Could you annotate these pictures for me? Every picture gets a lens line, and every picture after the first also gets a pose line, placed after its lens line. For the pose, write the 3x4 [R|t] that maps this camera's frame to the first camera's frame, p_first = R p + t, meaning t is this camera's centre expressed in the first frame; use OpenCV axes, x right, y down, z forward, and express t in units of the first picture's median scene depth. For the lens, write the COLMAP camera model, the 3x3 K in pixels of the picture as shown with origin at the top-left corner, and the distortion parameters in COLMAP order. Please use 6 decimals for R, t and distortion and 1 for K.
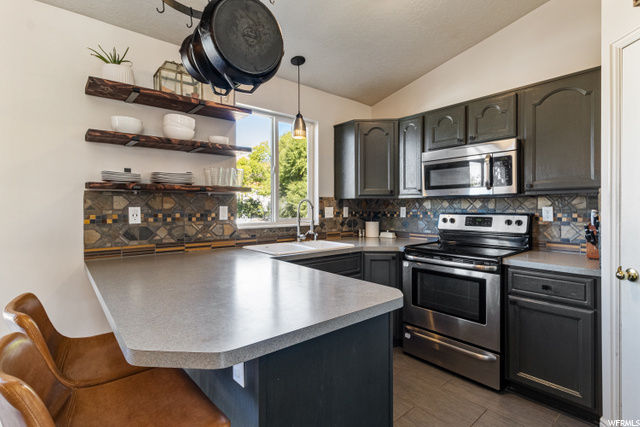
lens RADIAL K [[316.5, 0, 321.6], [0, 316.5, 209.5], [0, 0, 1]] dist [-0.000516, 0.000155]
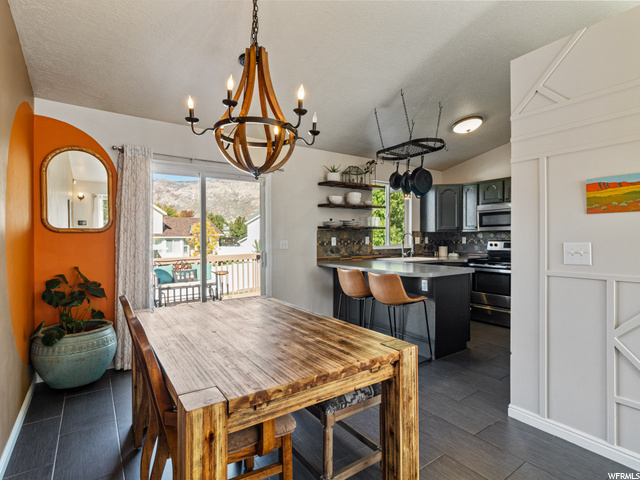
lens RADIAL K [[334.3, 0, 321.2], [0, 334.3, 240.4], [0, 0, 1]] dist [-0.000660, -0.001919]
pose [[0.994656, -0.001767, -0.103226, -0.344638], [0.001943, 0.999997, 0.001608, 0.005901], [0.103223, -0.001800, 0.994657, -0.908259]]
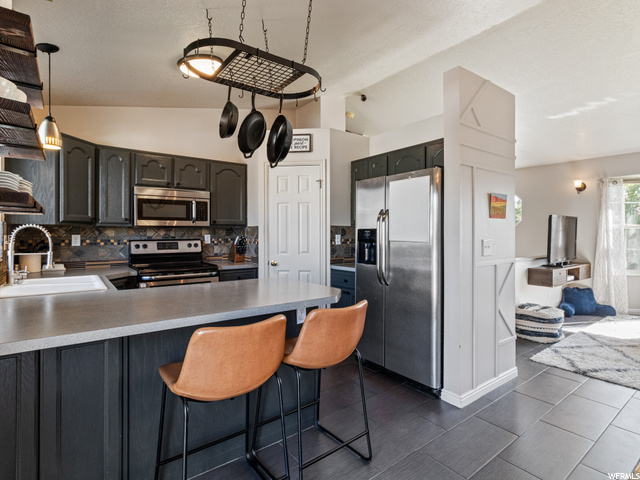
lens RADIAL K [[334.3, 0, 321.7], [0, 334.3, 233.2], [0, 0, 1]] dist [-0.000660, -0.001919]
pose [[0.048866, 0.008868, 0.998766, -0.829766], [0.010922, 0.999896, -0.009413, 0.005654], [-0.998746, 0.011369, 0.048764, 0.283073]]
